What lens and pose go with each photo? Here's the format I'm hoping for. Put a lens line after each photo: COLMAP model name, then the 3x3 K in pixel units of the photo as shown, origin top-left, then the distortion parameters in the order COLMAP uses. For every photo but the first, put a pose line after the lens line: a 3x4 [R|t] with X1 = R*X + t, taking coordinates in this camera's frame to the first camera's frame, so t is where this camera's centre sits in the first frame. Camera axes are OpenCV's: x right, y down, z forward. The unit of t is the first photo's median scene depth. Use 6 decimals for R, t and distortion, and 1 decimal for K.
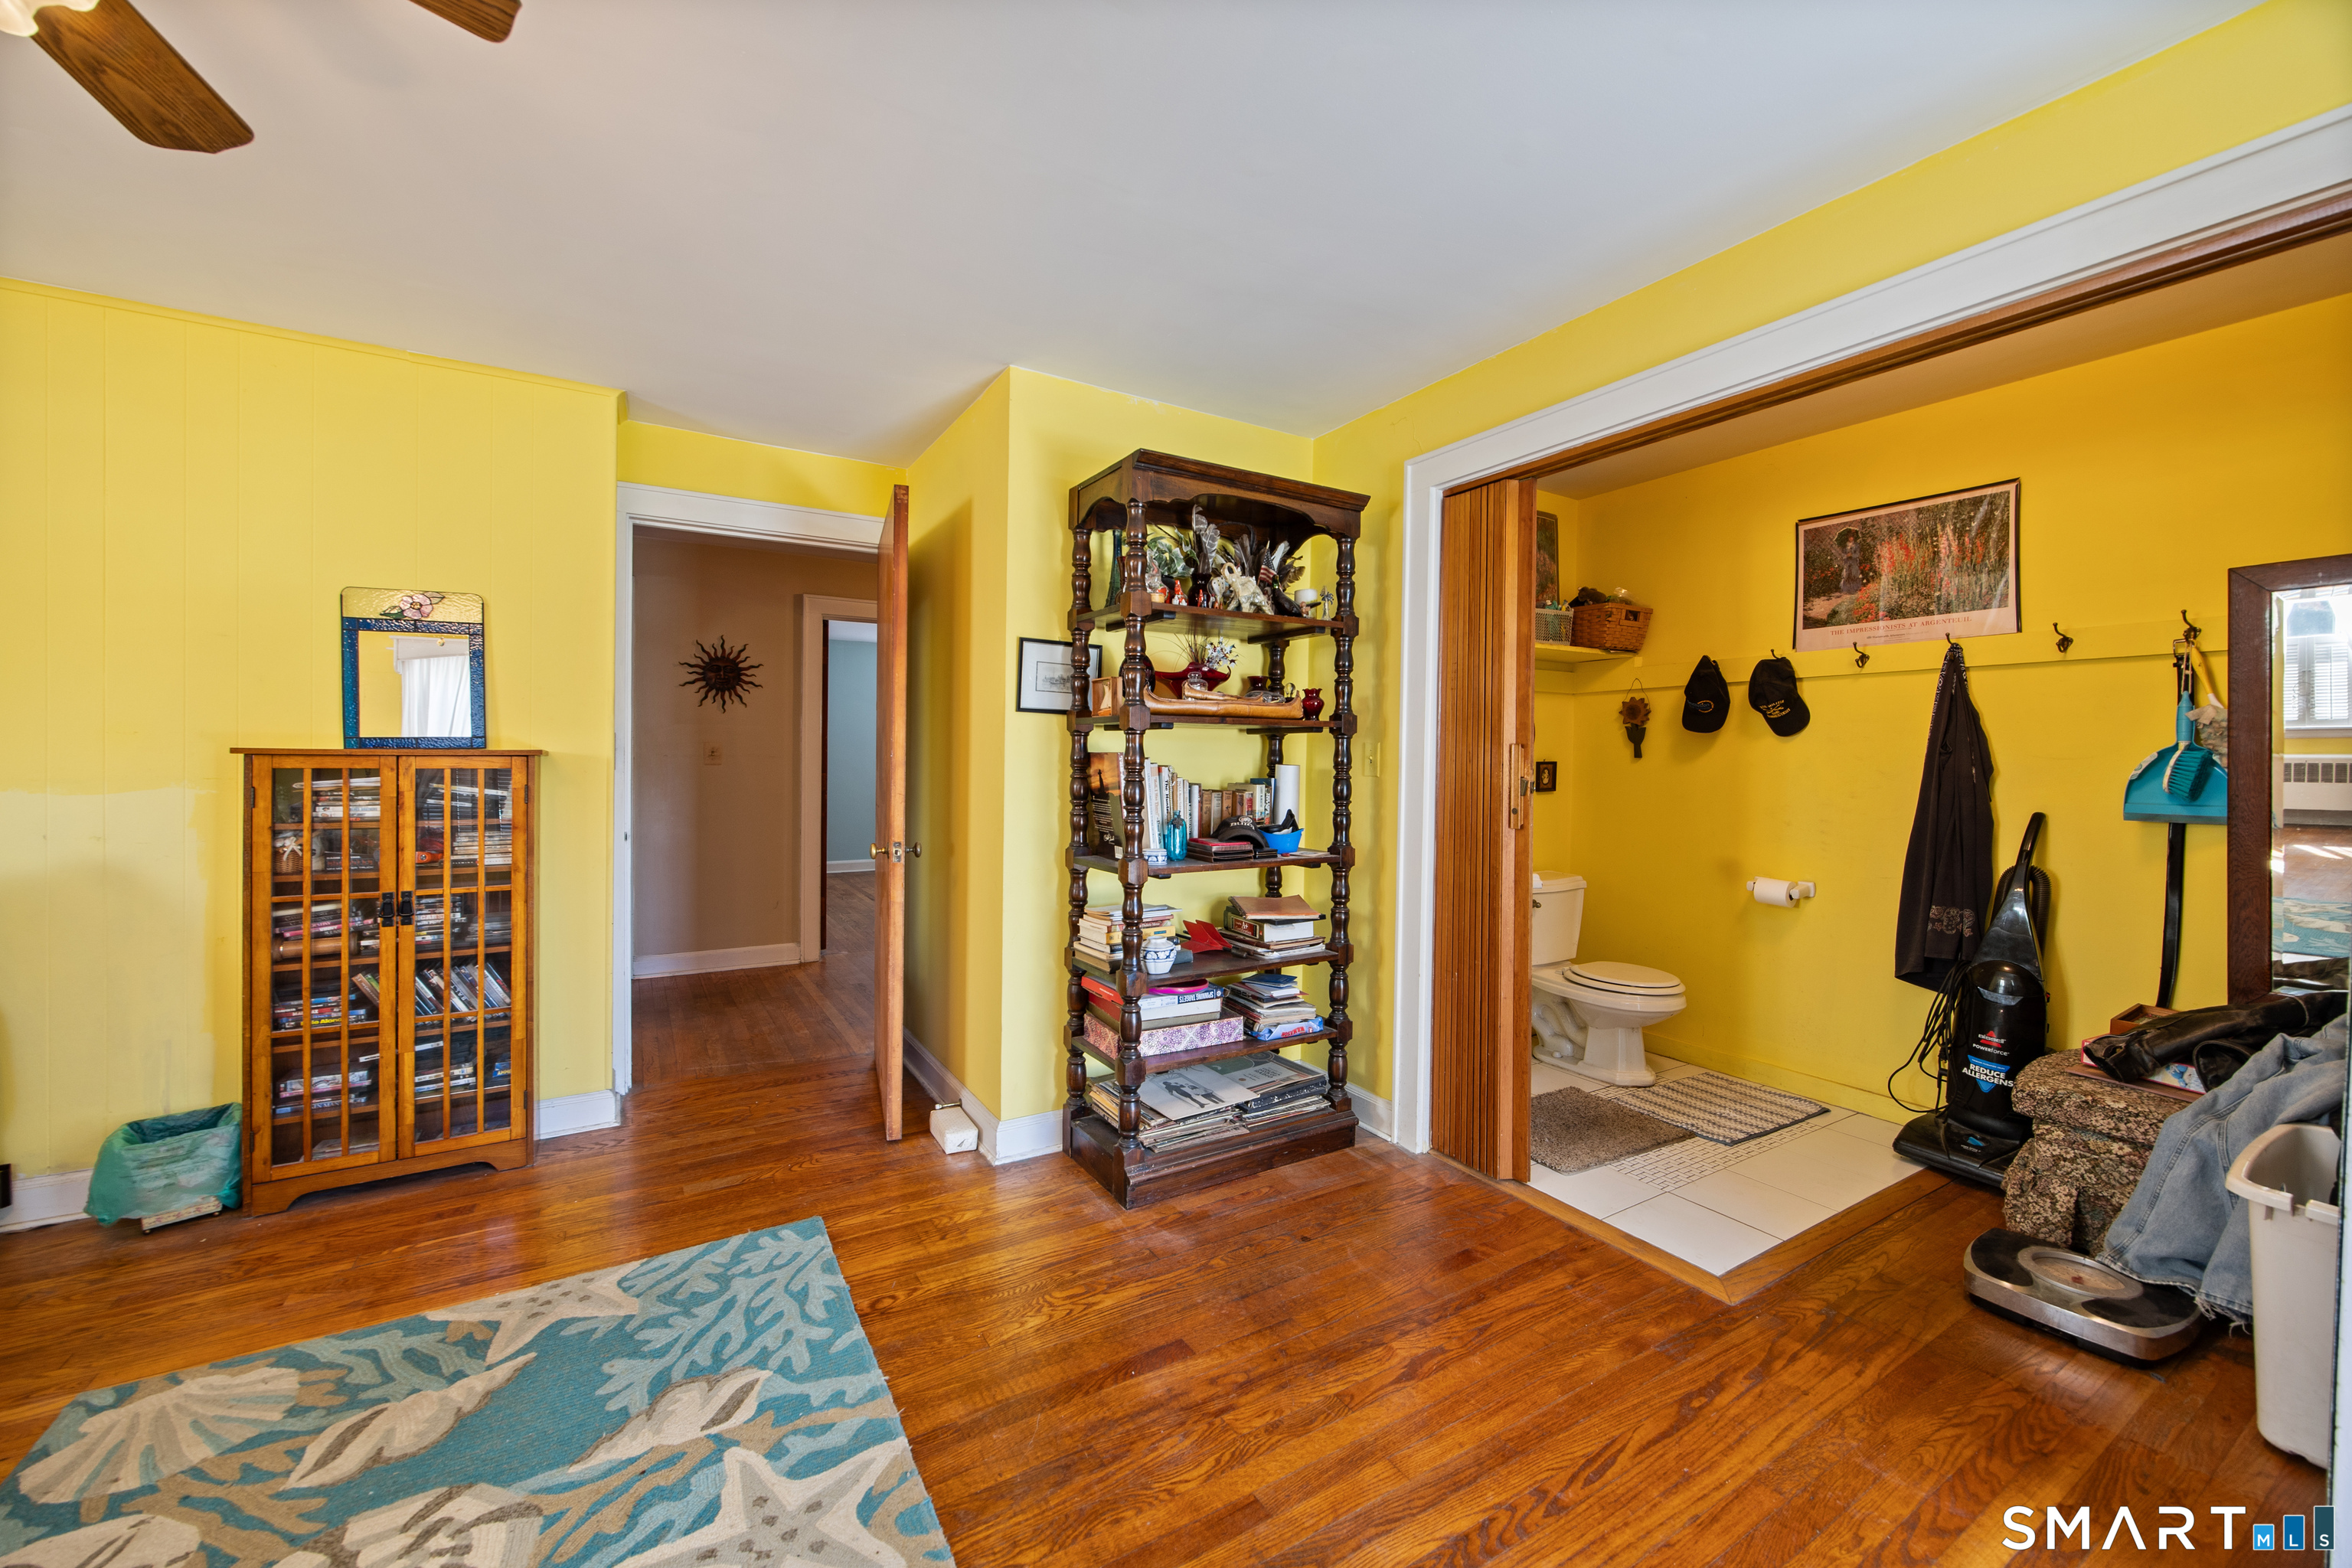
lens RADIAL K [[906.5, 0, 1176.0], [0, 906.5, 784.0], [0, 0, 1]] dist [-0.001914, -0.000357]
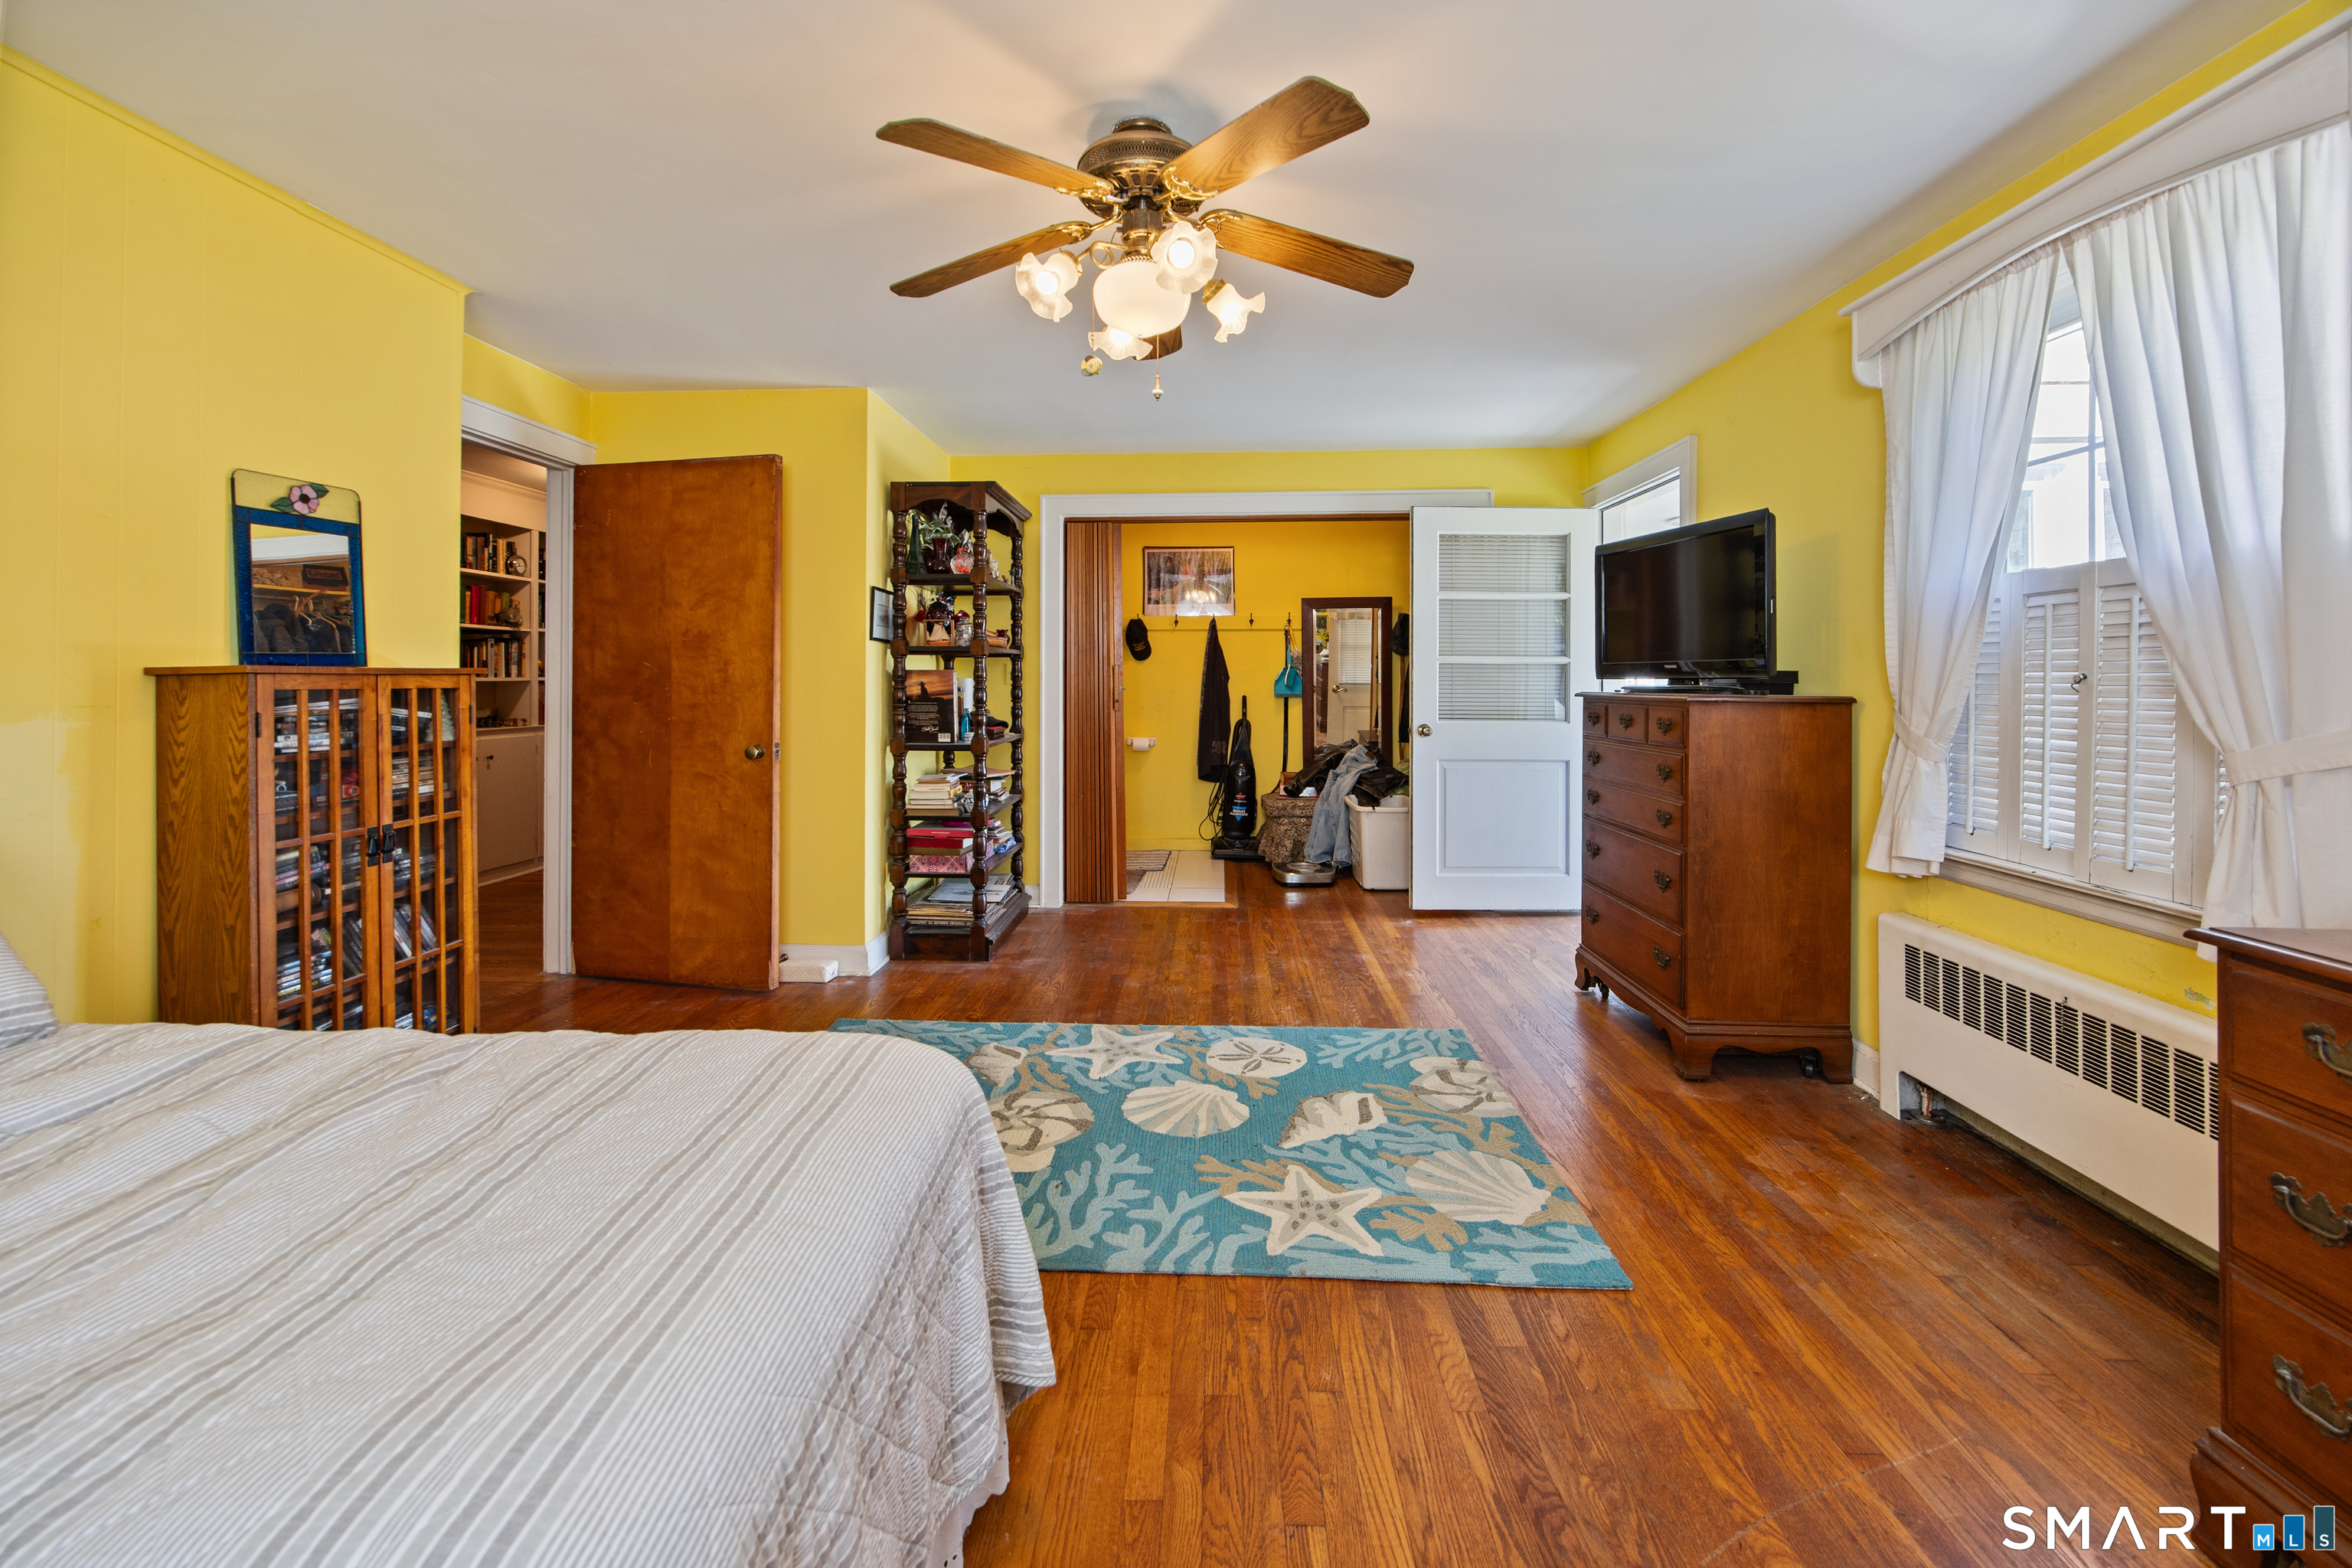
lens RADIAL K [[929.7, 0, 1177.8], [0, 929.7, 678.3], [0, 0, 1]] dist [-0.000710, -0.000063]
pose [[0.554775, -0.009372, 0.831948, -1.223488], [0.030575, 0.999491, -0.009129, 0.004908], [-0.831439, 0.030501, 0.554779, -0.180269]]
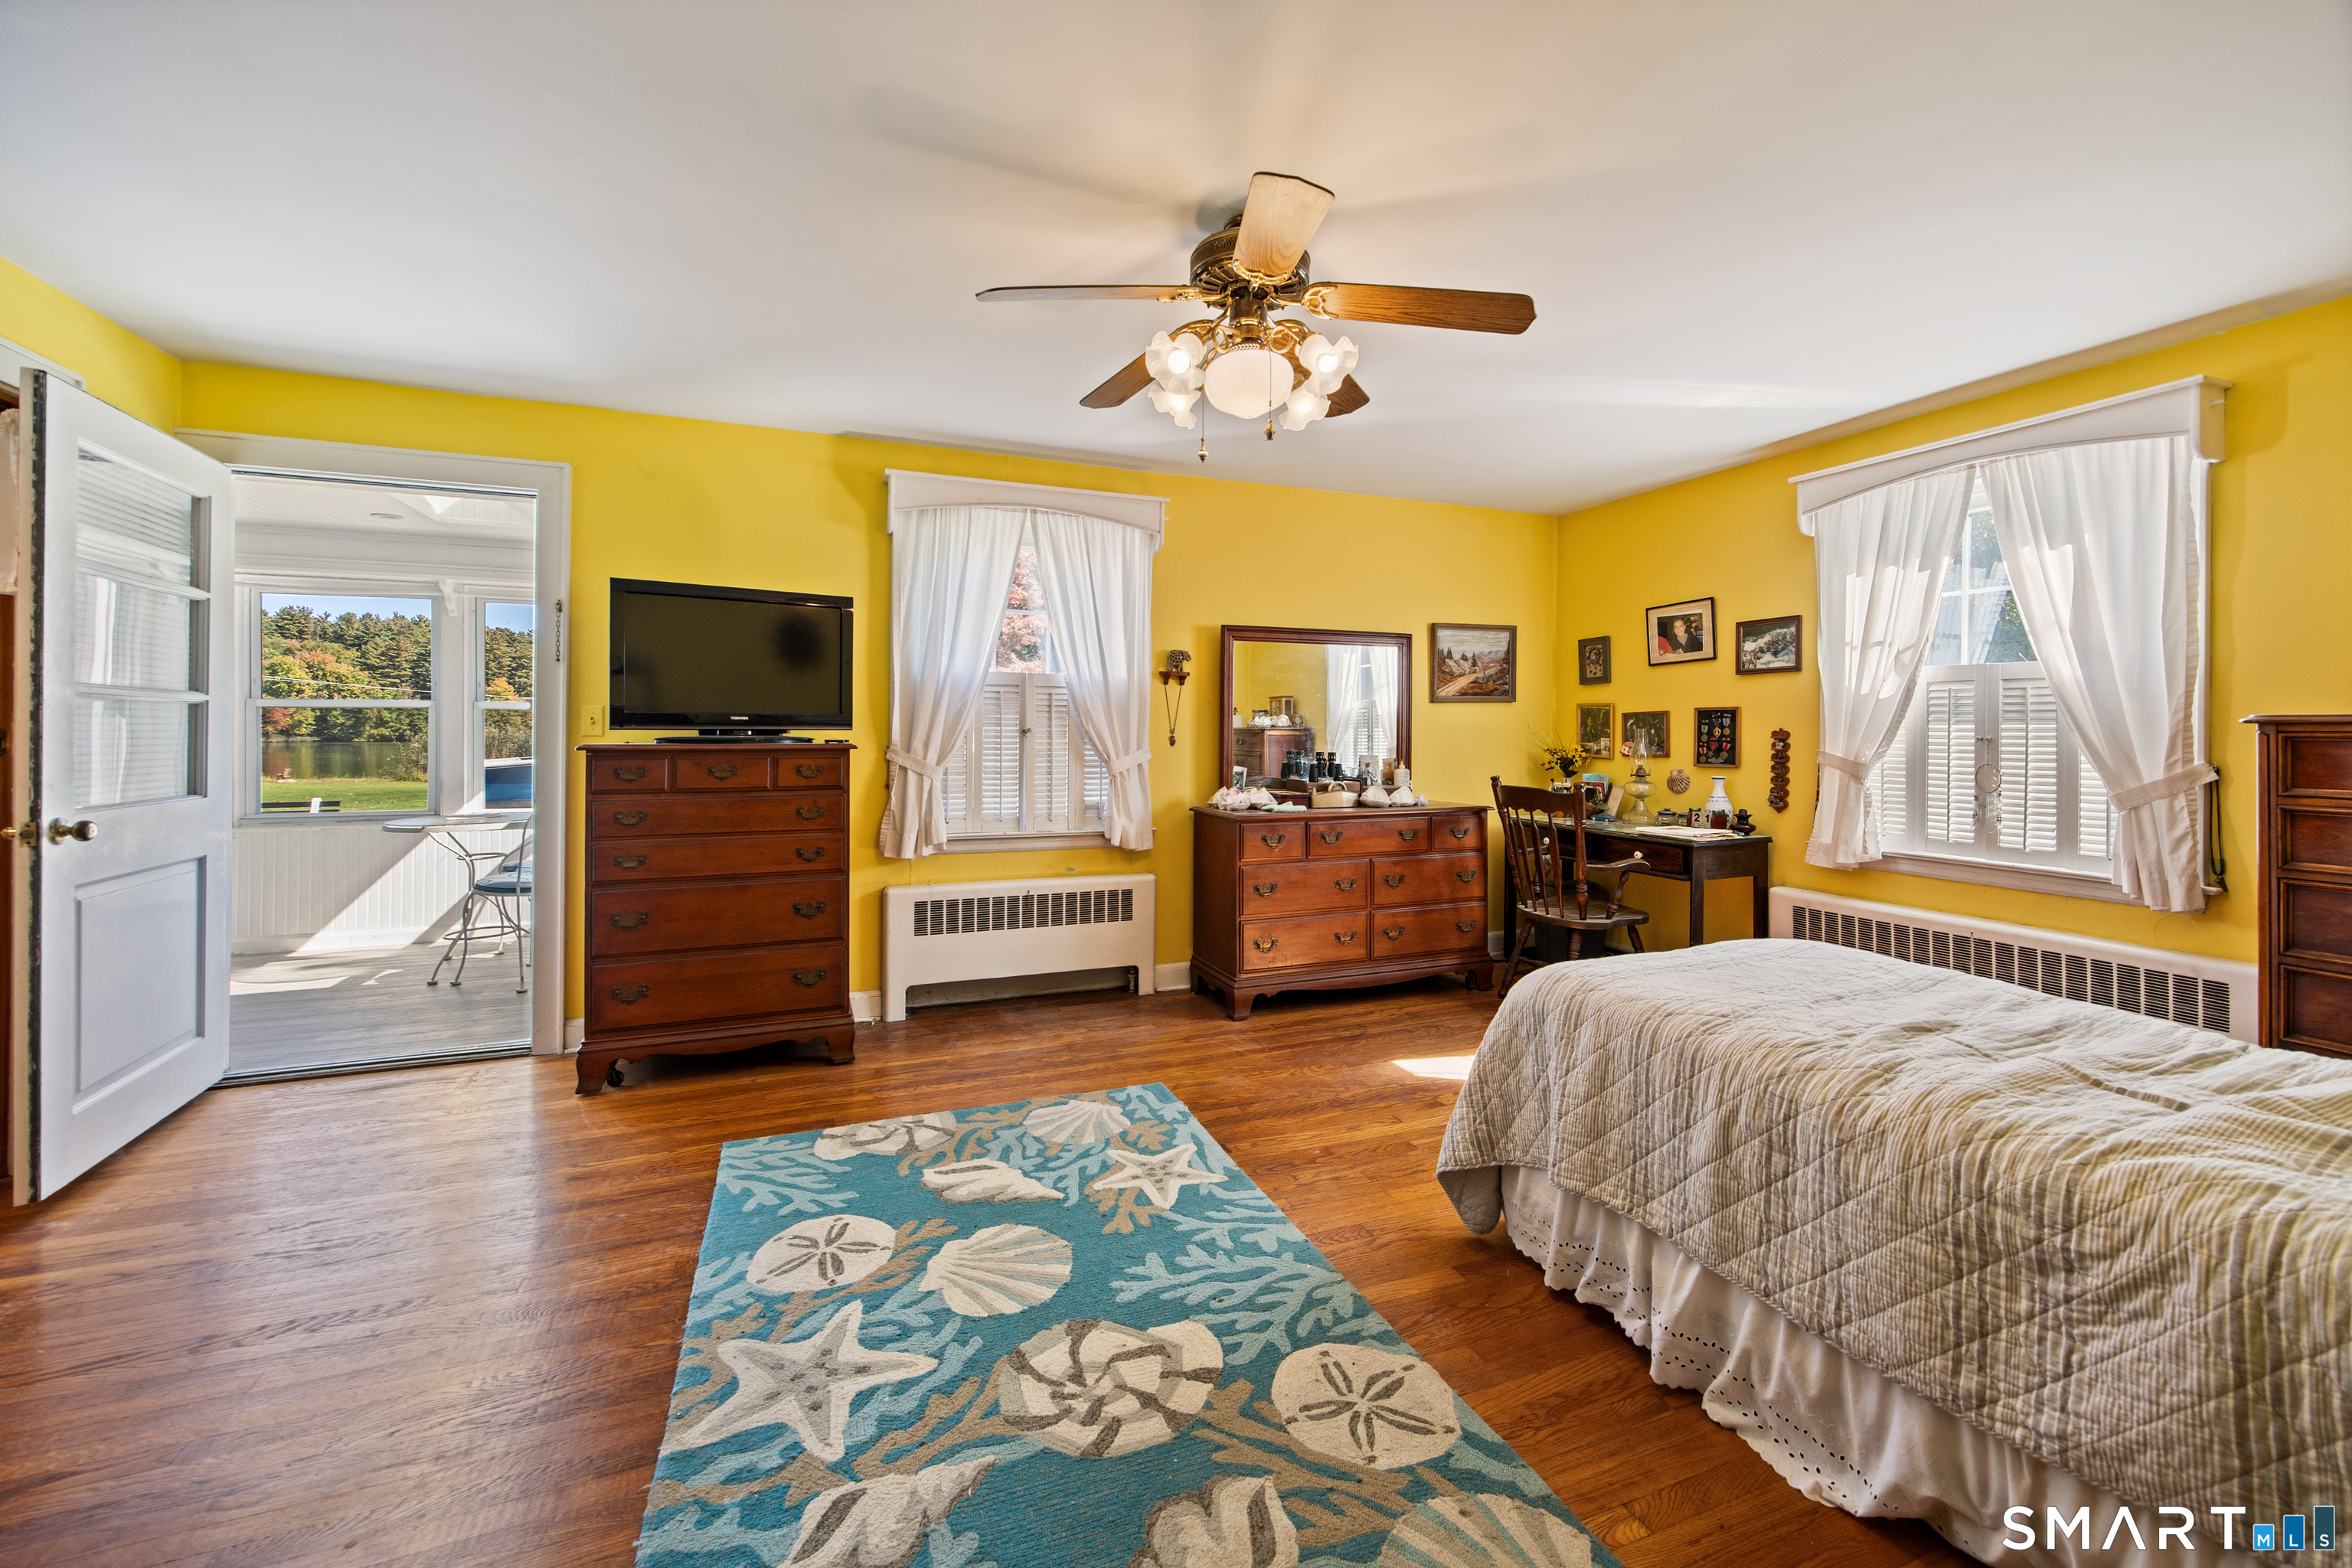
lens RADIAL K [[945.3, 0, 1181.2], [0, 945.3, 735.4], [0, 0, 1]] dist [0.000122, 0.000180]
pose [[-0.986324, -0.015935, 0.164046, -0.641289], [-0.010209, 0.999311, 0.035688, -0.032135], [-0.164502, 0.033525, -0.985807, 1.216019]]
